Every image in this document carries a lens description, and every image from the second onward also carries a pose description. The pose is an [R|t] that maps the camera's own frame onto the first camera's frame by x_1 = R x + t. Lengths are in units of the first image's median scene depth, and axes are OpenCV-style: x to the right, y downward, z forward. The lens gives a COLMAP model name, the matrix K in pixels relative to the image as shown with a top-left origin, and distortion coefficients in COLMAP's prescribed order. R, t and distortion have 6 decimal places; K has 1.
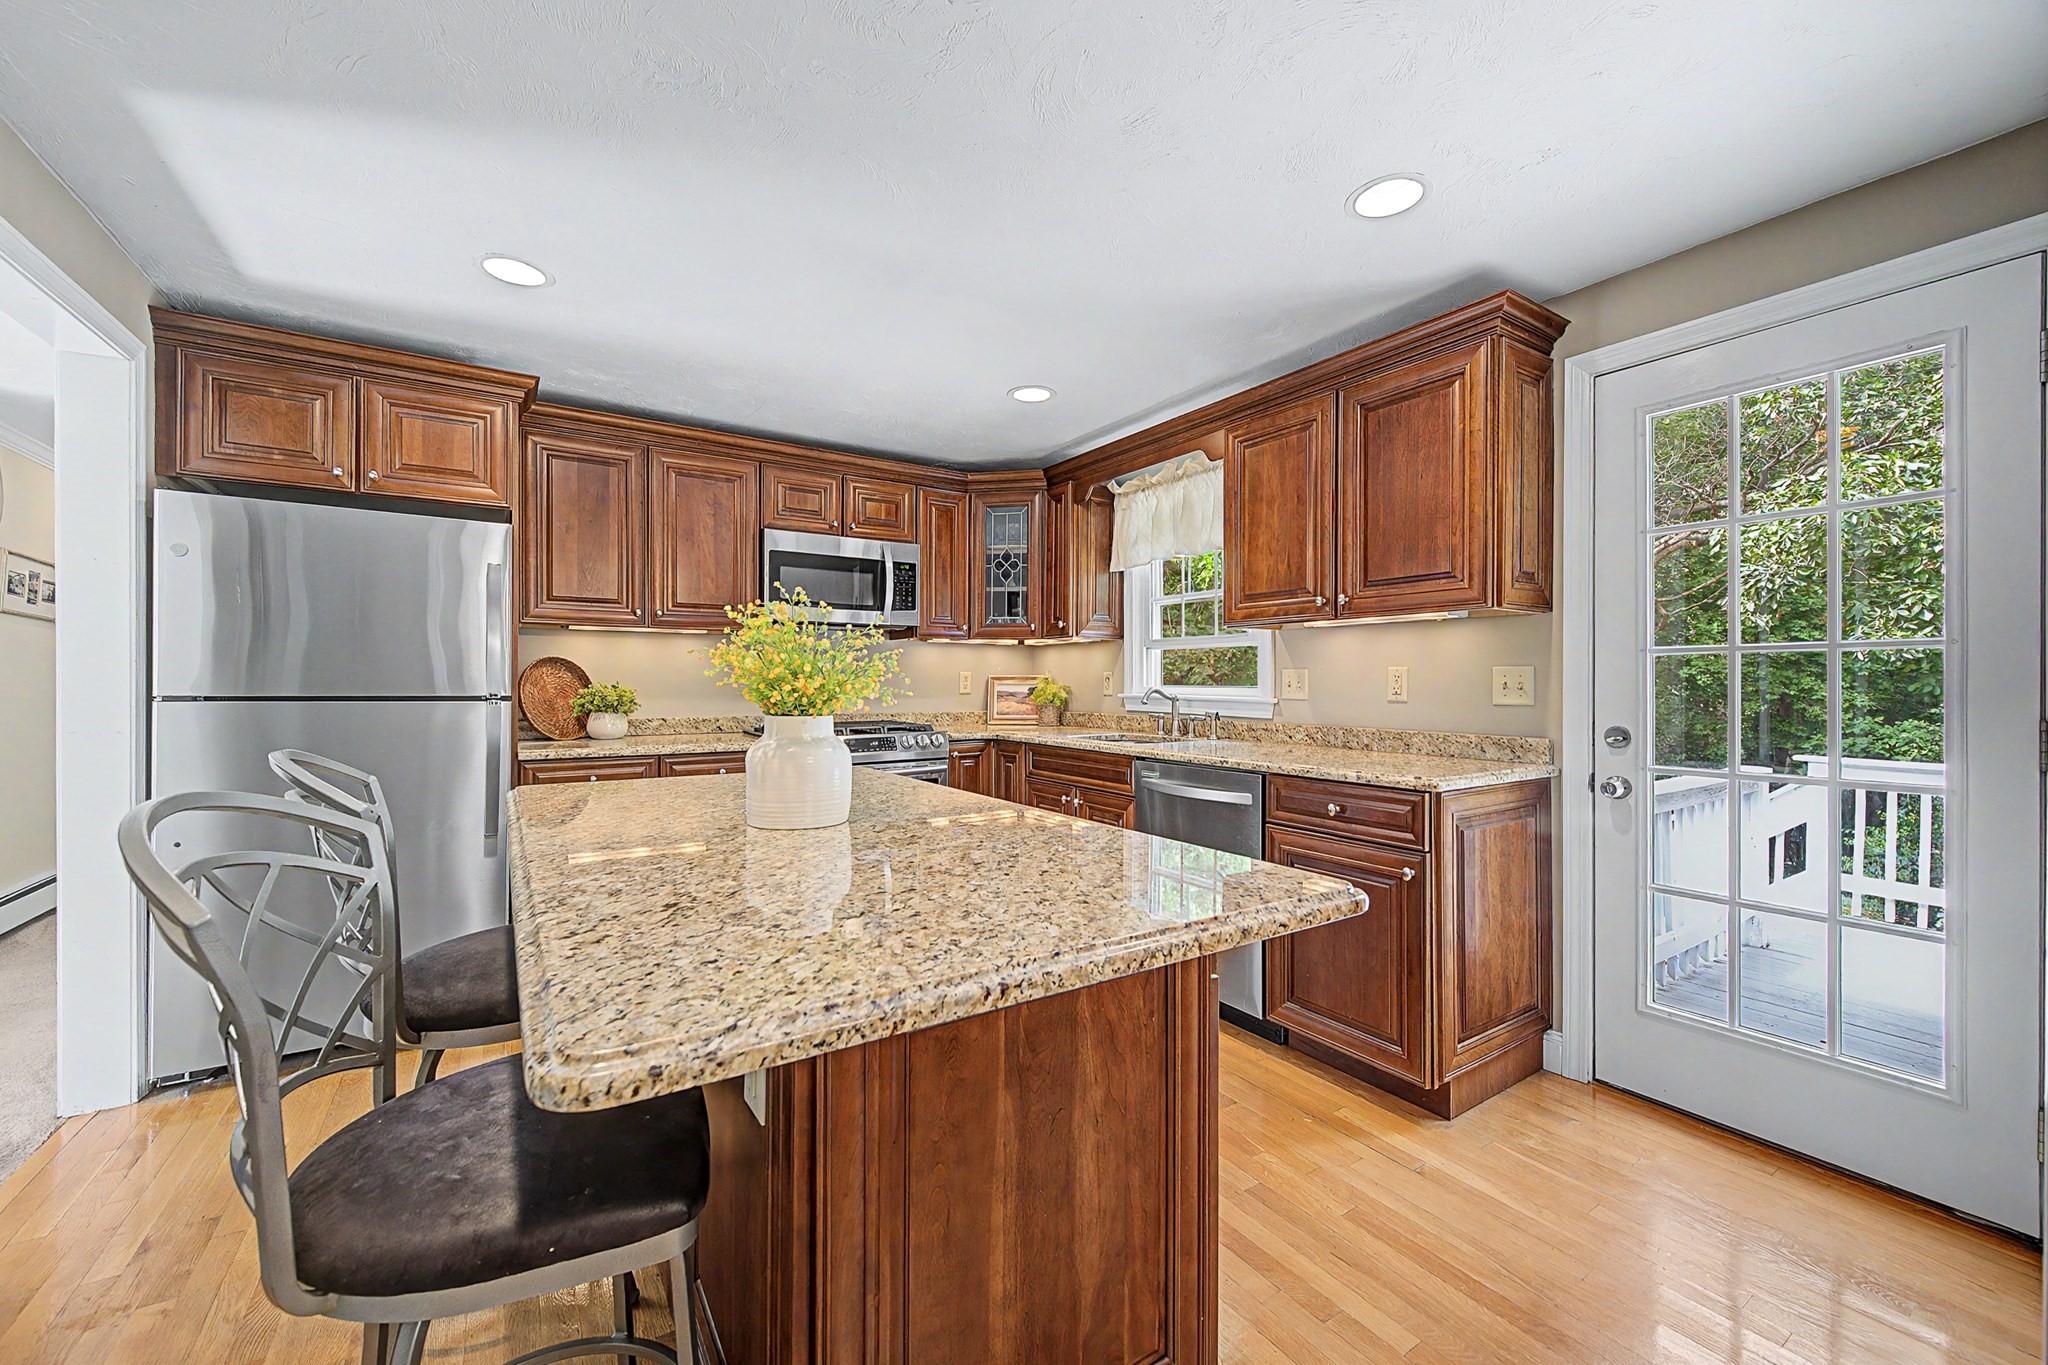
lens RADIAL K [[809.1, 0, 1031.7], [0, 809.1, 683.3], [0, 0, 1]] dist [0.004956, -0.001284]
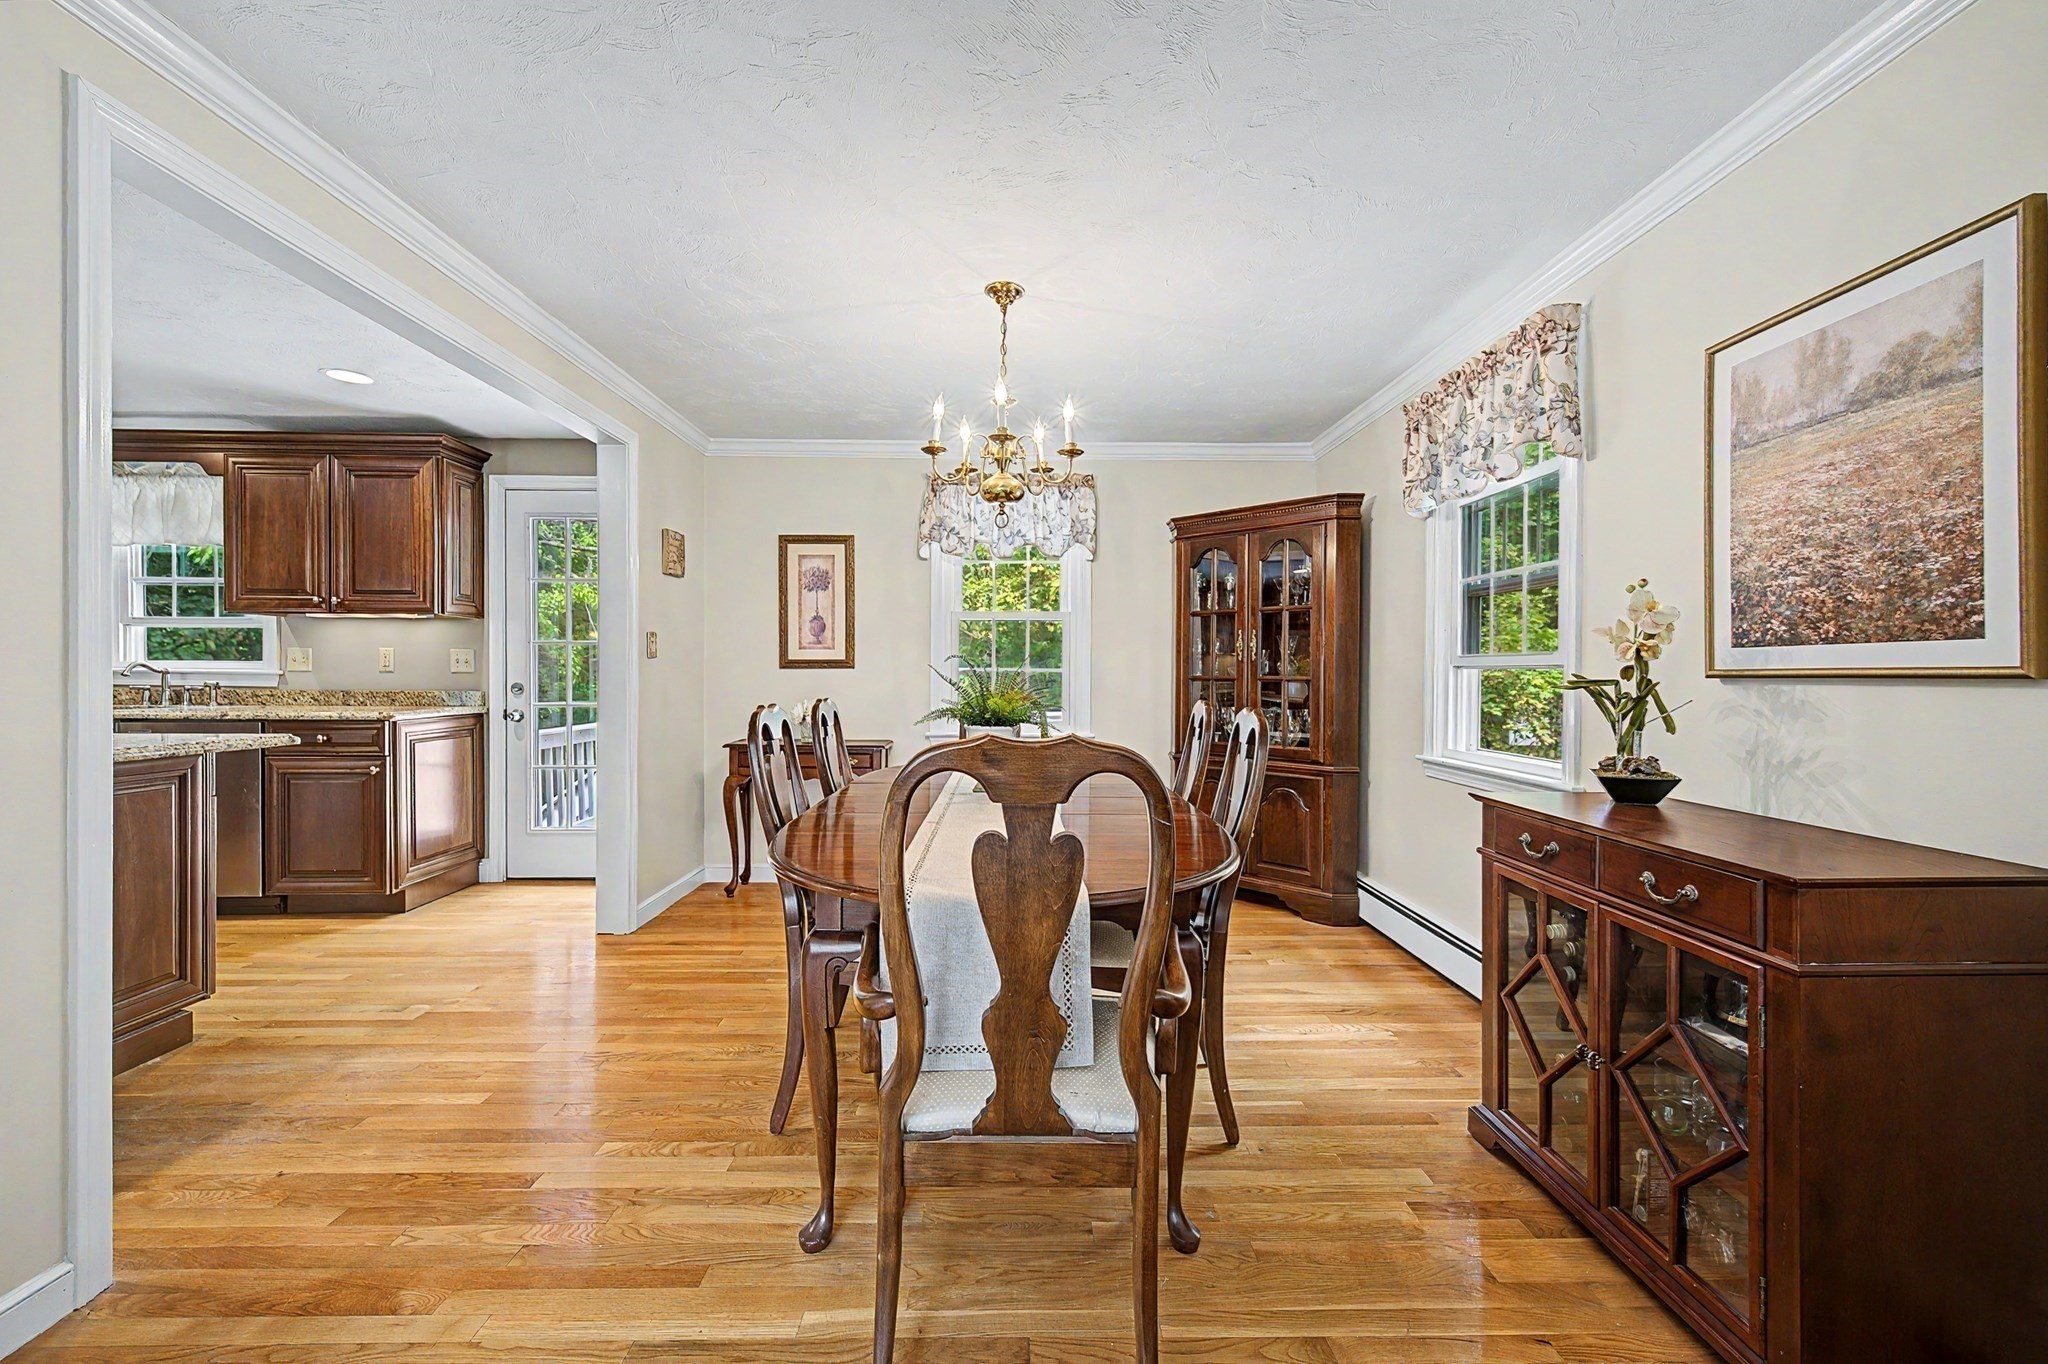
lens RADIAL K [[809.1, 0, 1026.6], [0, 809.1, 675.5], [0, 0, 1]] dist [0.004956, -0.001284]
pose [[0.534182, -0.006225, 0.845346, -0.175507], [-0.002403, 0.999958, 0.008882, 0.014568], [-0.845366, -0.006776, 0.534145, -0.781076]]
